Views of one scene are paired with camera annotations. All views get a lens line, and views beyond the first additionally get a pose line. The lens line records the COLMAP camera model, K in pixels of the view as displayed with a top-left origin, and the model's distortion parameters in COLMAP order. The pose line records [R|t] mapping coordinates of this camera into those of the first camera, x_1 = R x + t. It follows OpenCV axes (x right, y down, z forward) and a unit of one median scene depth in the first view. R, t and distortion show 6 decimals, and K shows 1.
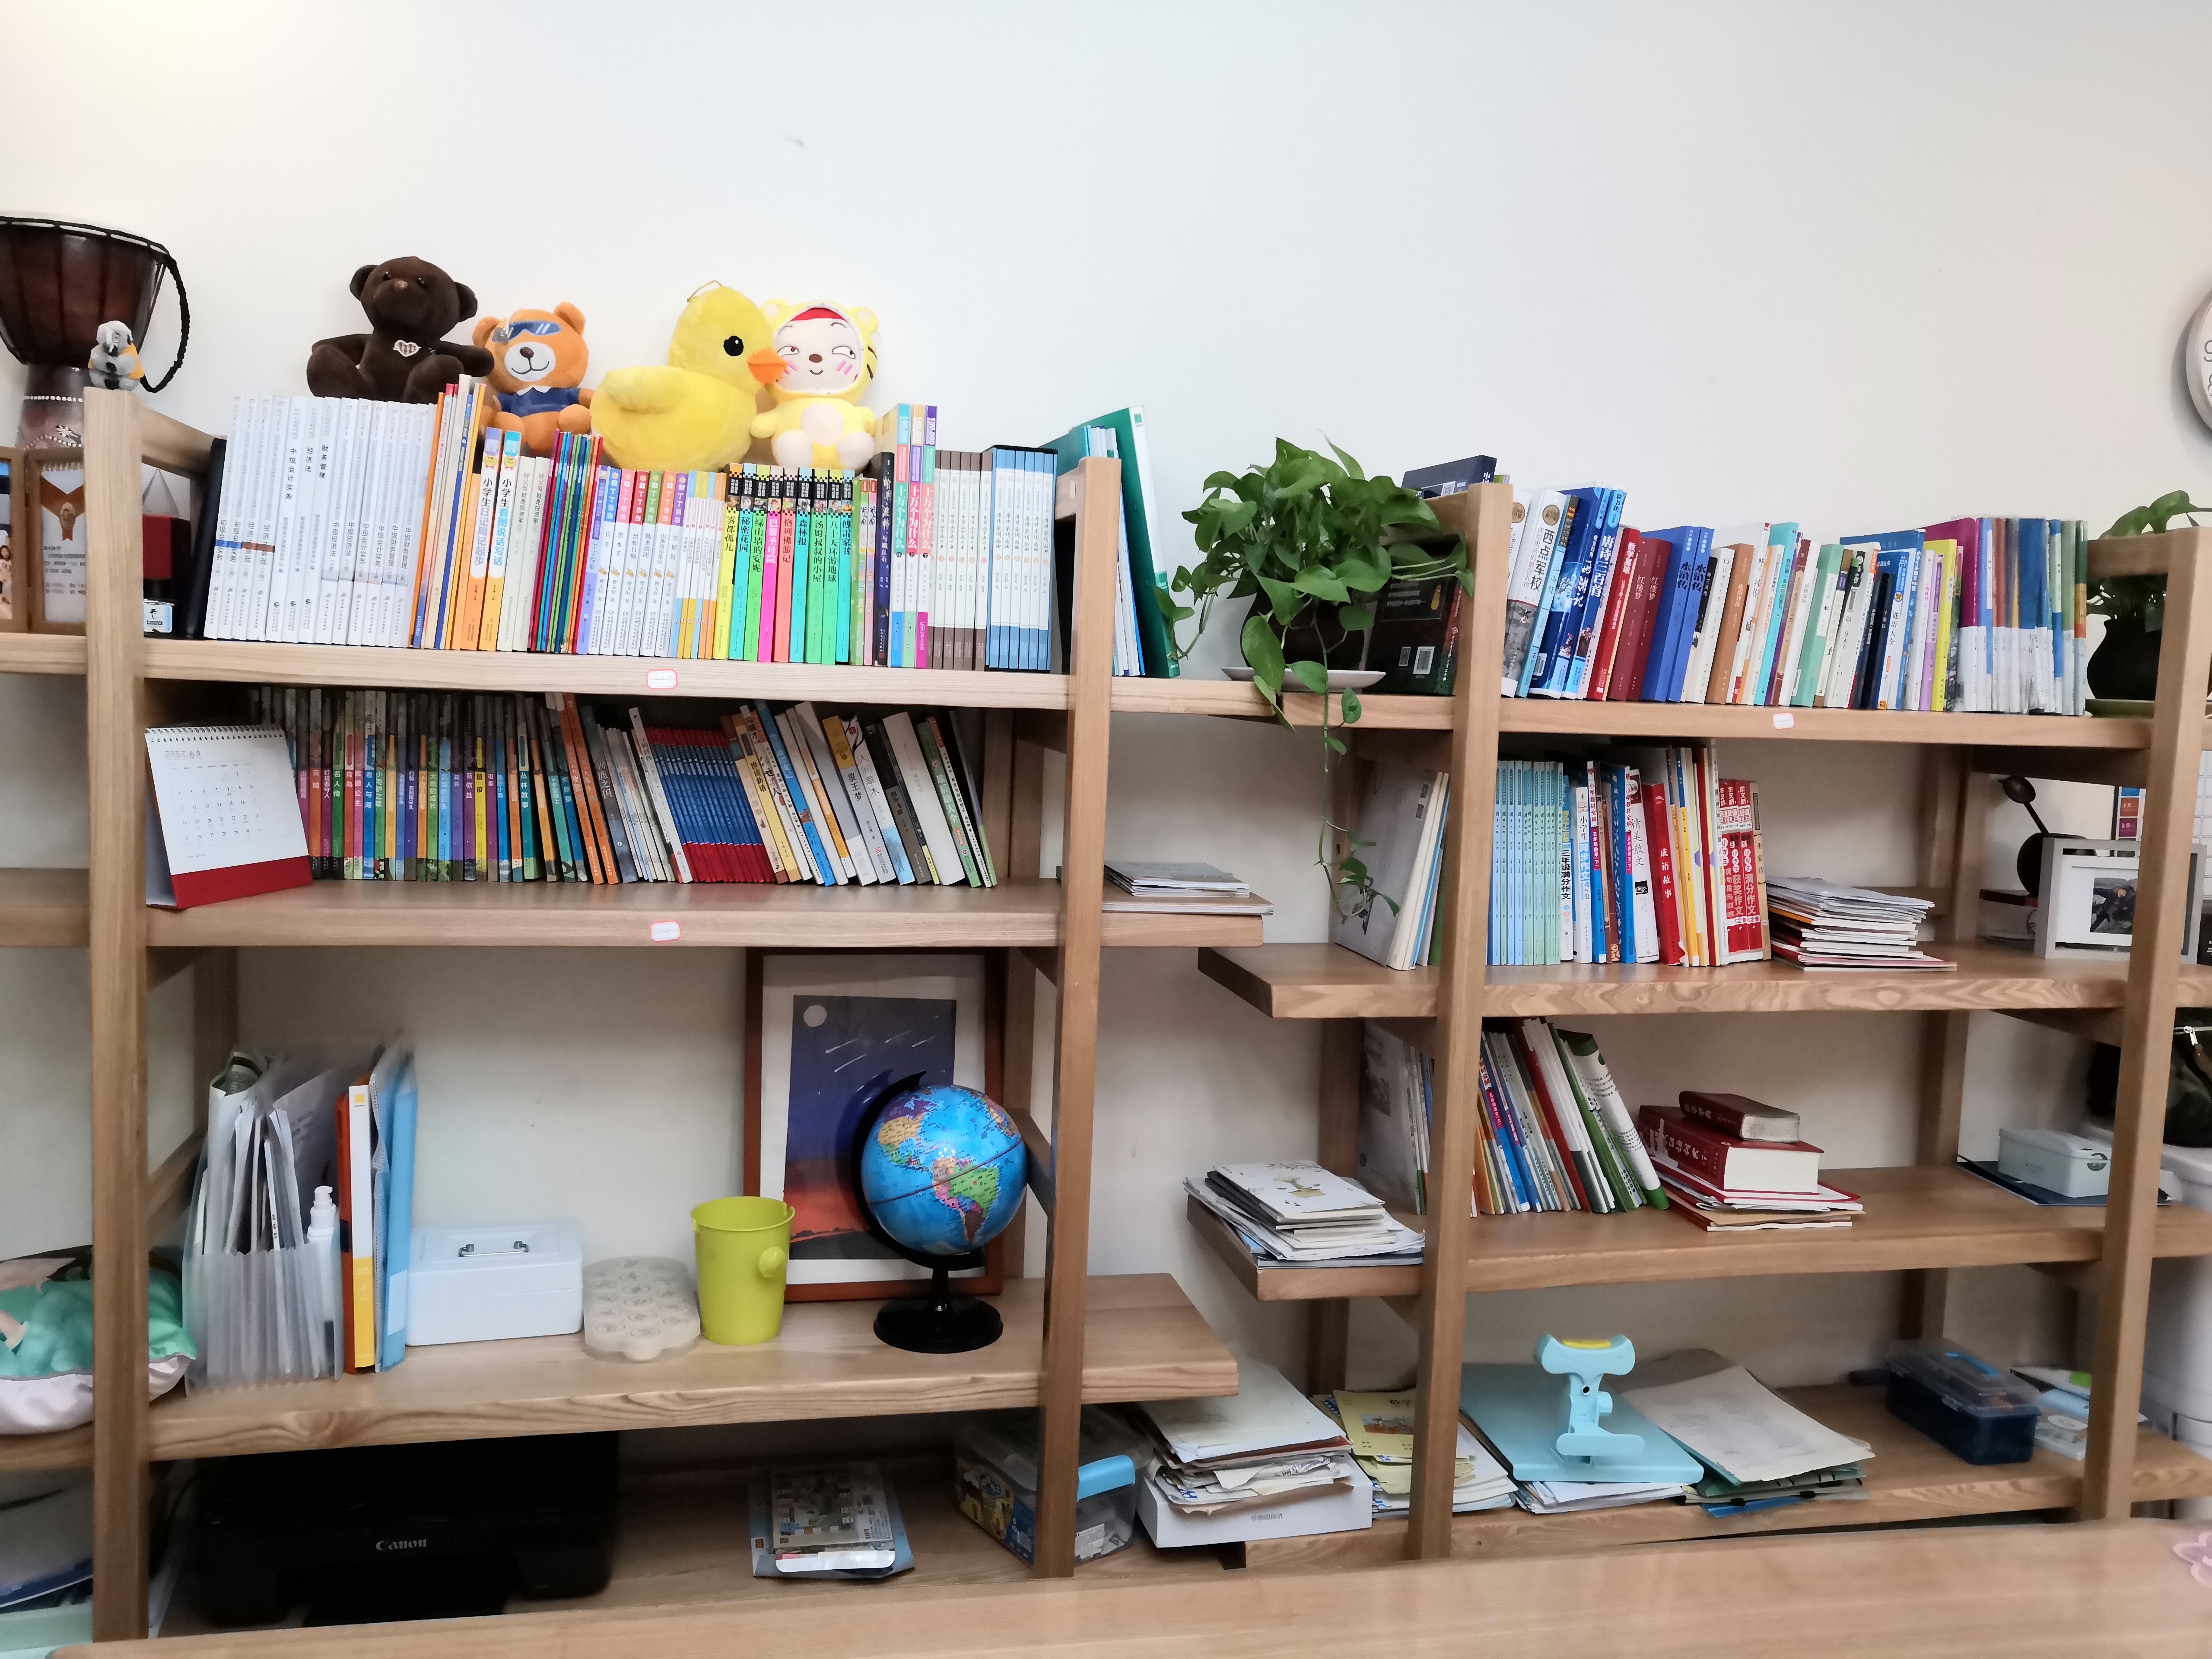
lens RADIAL K [[1778.7, 0, 1106.0], [0, 1778.7, 829.5], [0, 0, 1]] dist [-0.008219, 0.006719]
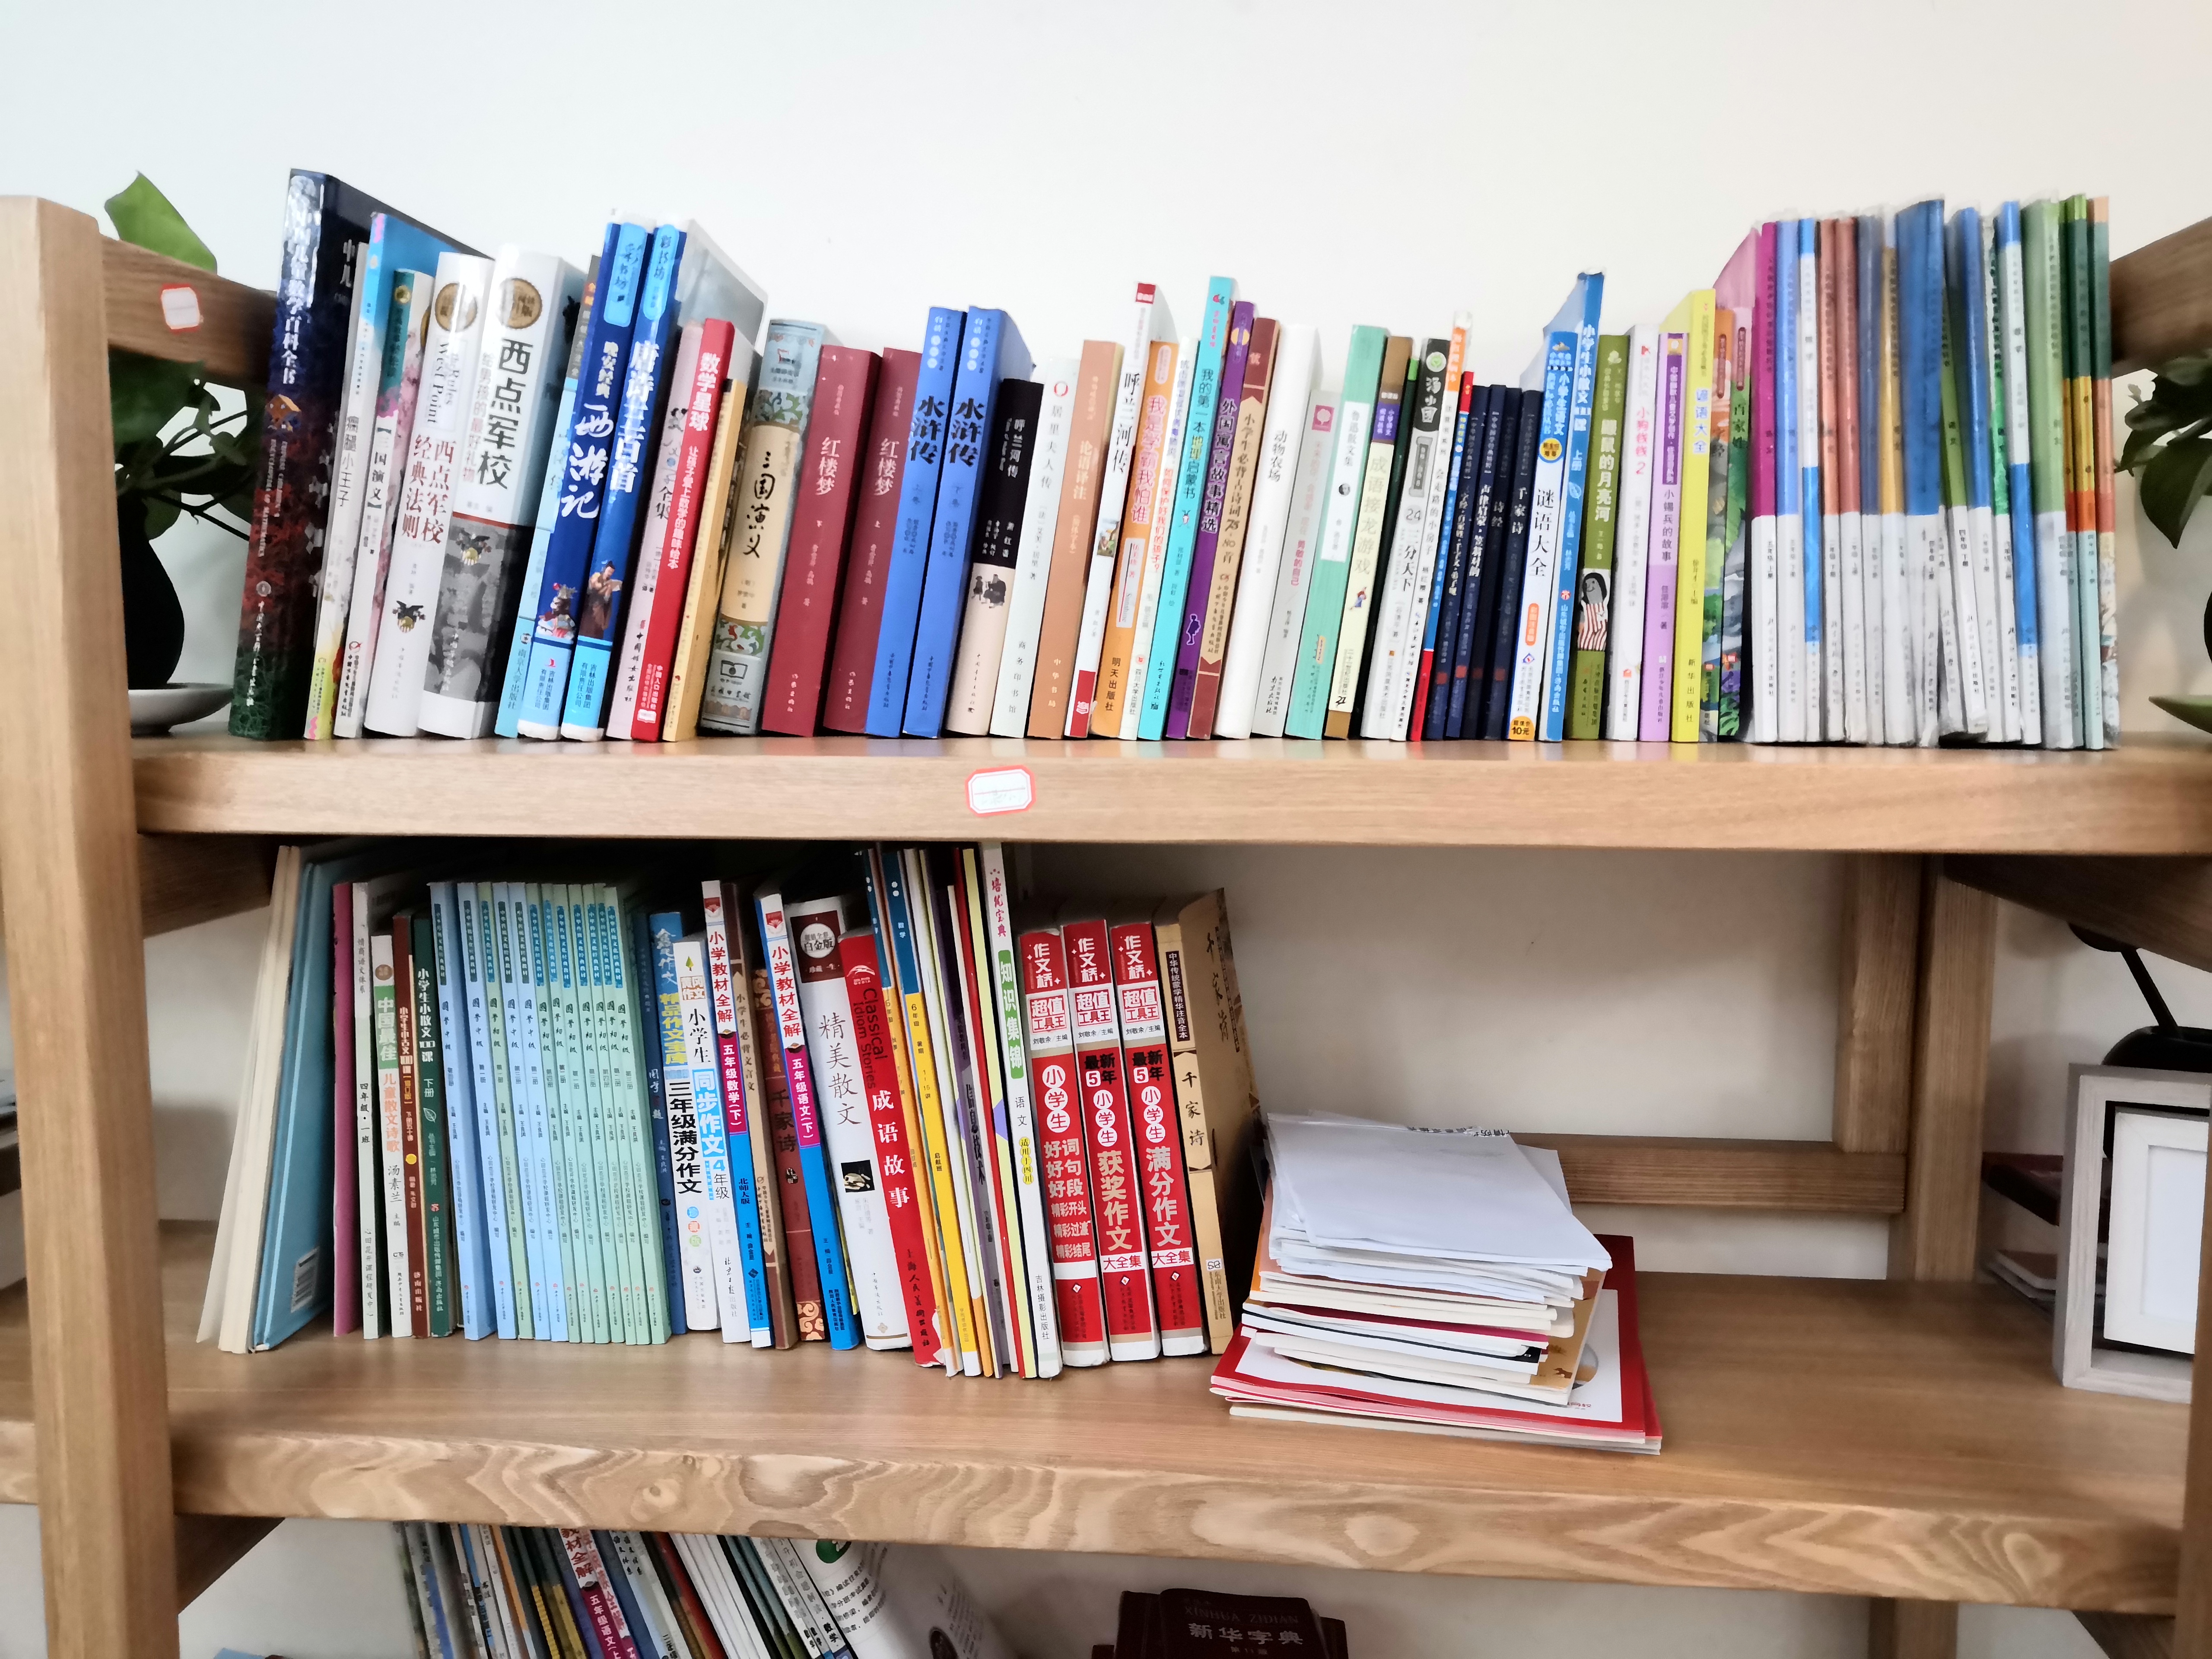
lens RADIAL K [[1778.7, 0, 1106.0], [0, 1778.7, 829.5], [0, 0, 1]] dist [-0.008219, 0.006719]
pose [[0.942874, 0.002812, -0.333137, 0.566931], [0.001167, 0.999930, 0.011745, -0.062511], [0.333147, -0.011463, 0.942805, 0.706726]]
